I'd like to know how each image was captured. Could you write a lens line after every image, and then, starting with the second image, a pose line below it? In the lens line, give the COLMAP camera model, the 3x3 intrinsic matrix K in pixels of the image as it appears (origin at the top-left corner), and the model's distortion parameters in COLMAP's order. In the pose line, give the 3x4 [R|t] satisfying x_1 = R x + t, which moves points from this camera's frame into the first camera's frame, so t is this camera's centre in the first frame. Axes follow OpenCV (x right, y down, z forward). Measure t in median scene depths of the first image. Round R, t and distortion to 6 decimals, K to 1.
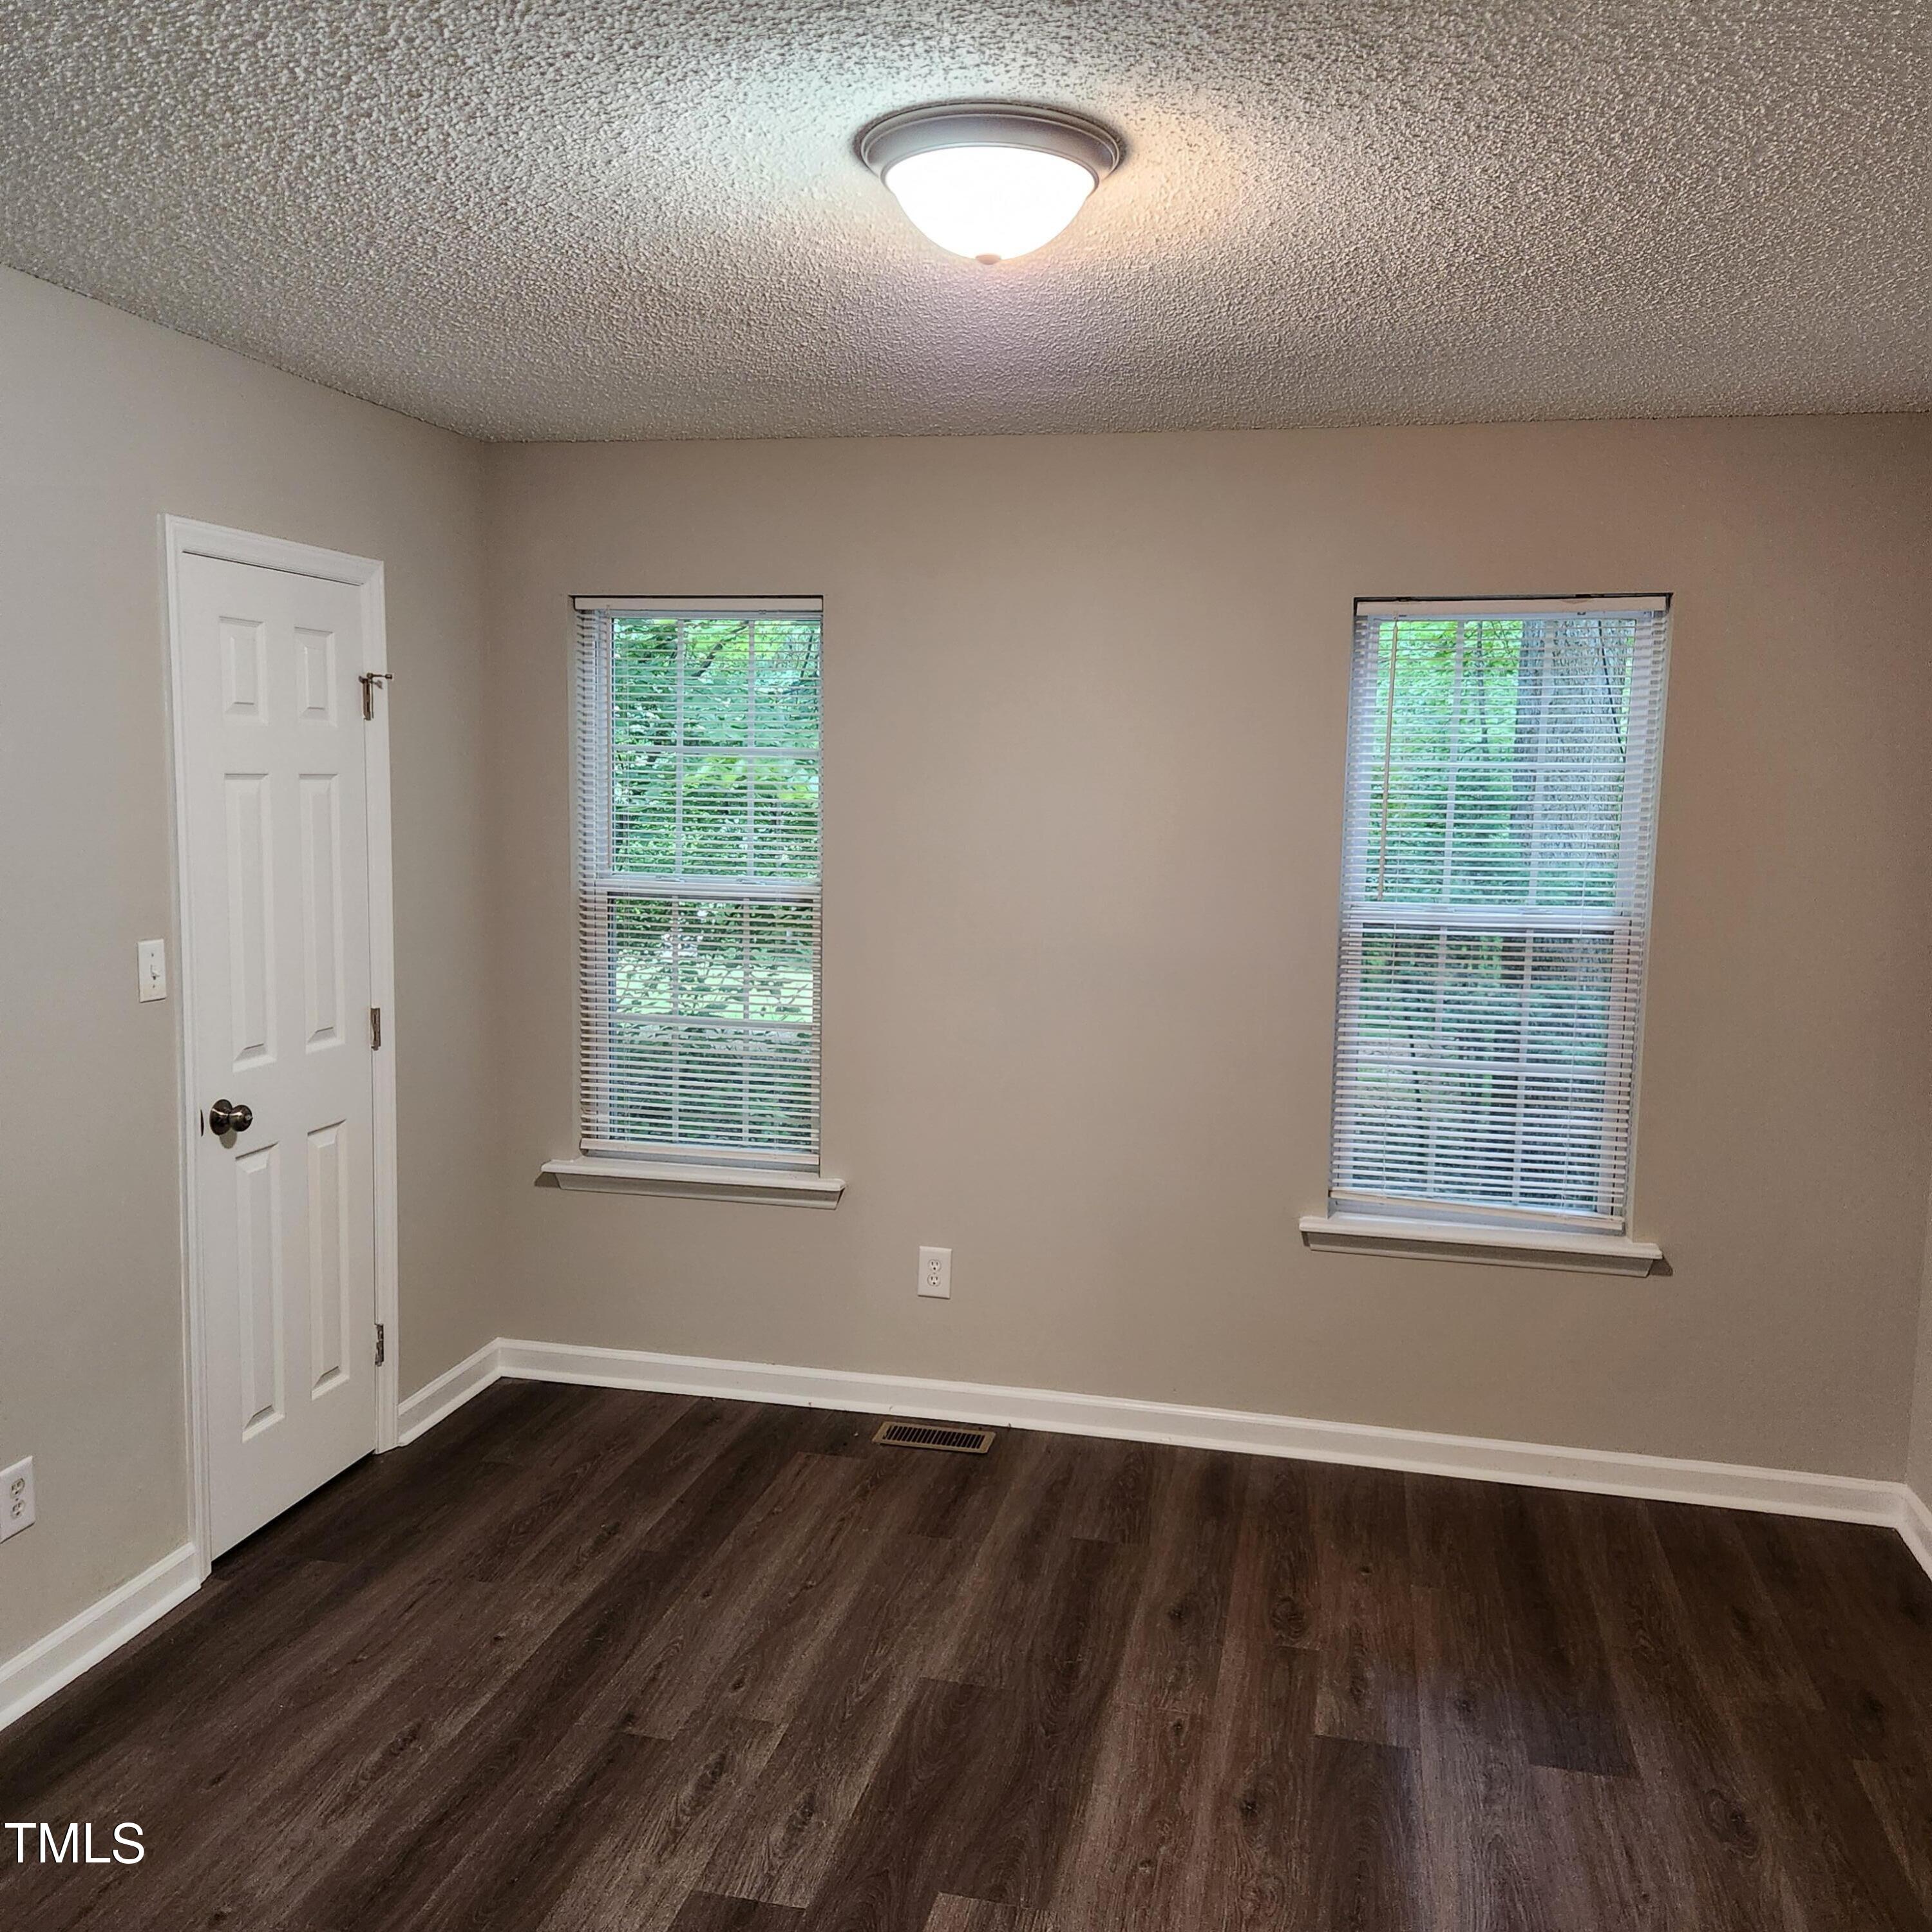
lens RADIAL K [[1716.0, 0, 967.6], [0, 1716.0, 975.5], [0, 0, 1]] dist [0.092328, -0.081374]
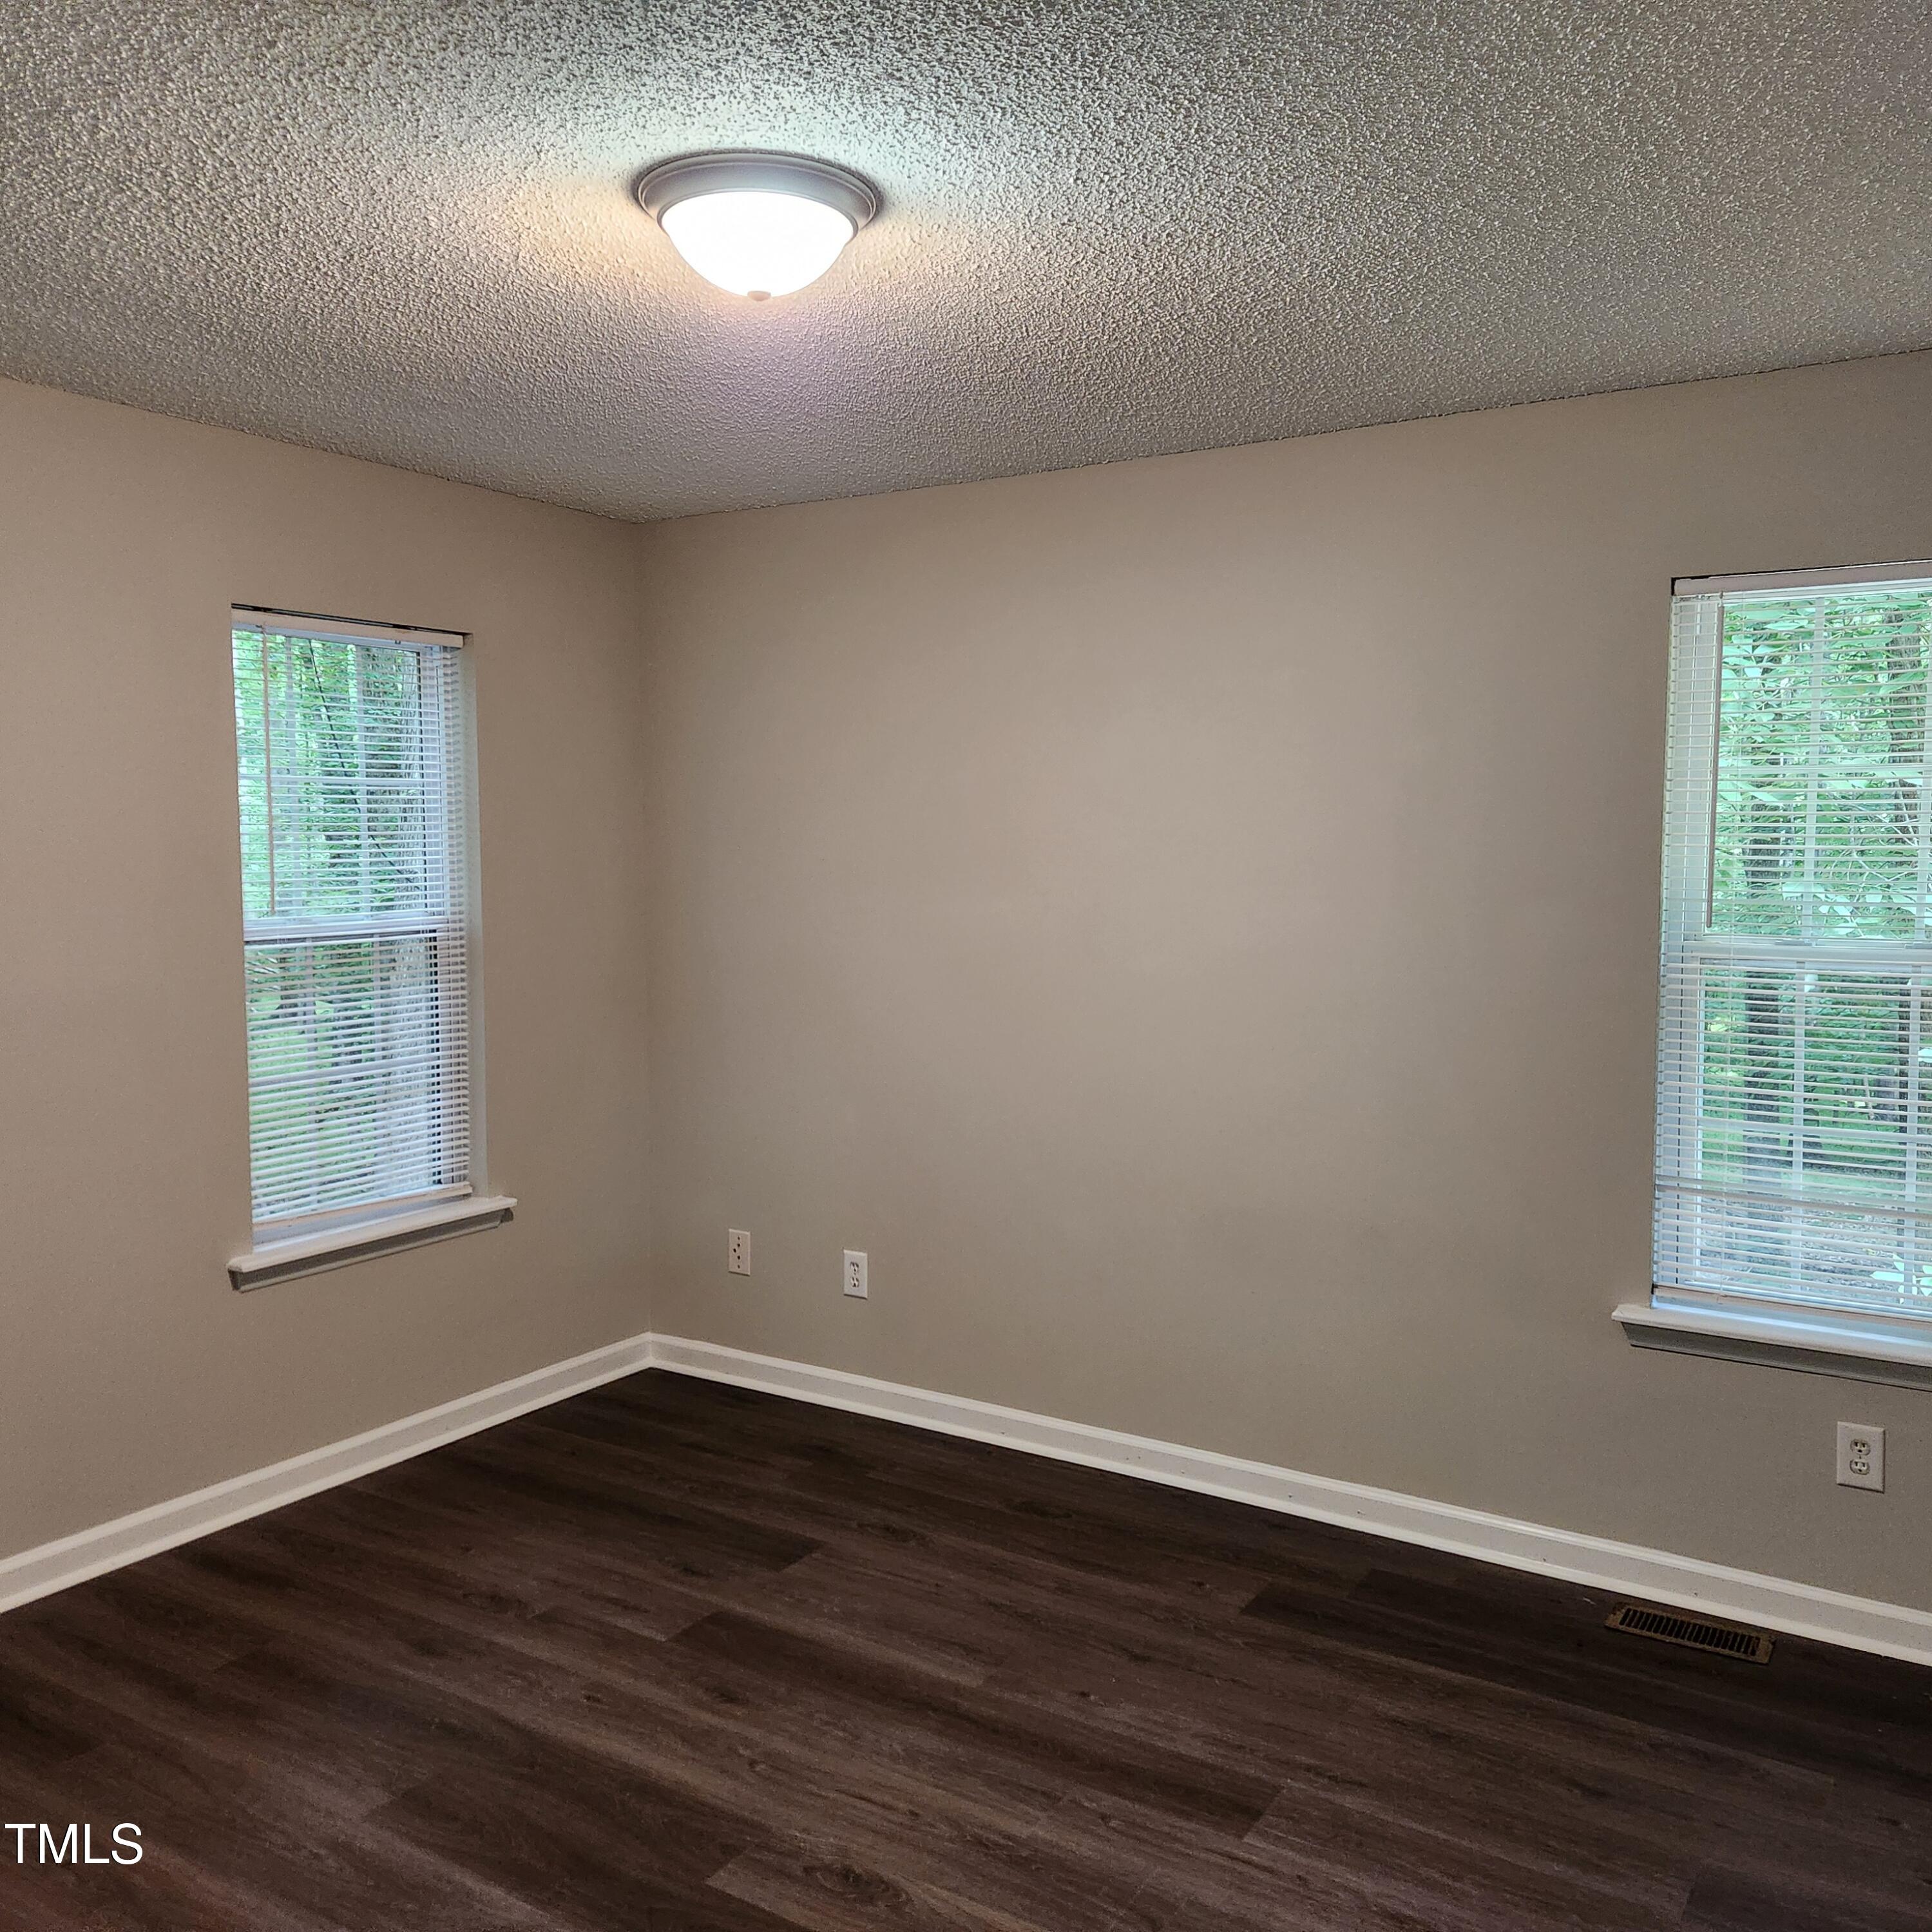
lens RADIAL K [[1716.0, 0, 967.1], [0, 1716.0, 956.8], [0, 0, 1]] dist [0.092328, -0.081374]
pose [[0.342509, -0.085795, 0.935589, -0.662280], [0.118322, 0.991832, 0.047636, -0.024466], [-0.932034, 0.094385, 0.349863, 0.353382]]
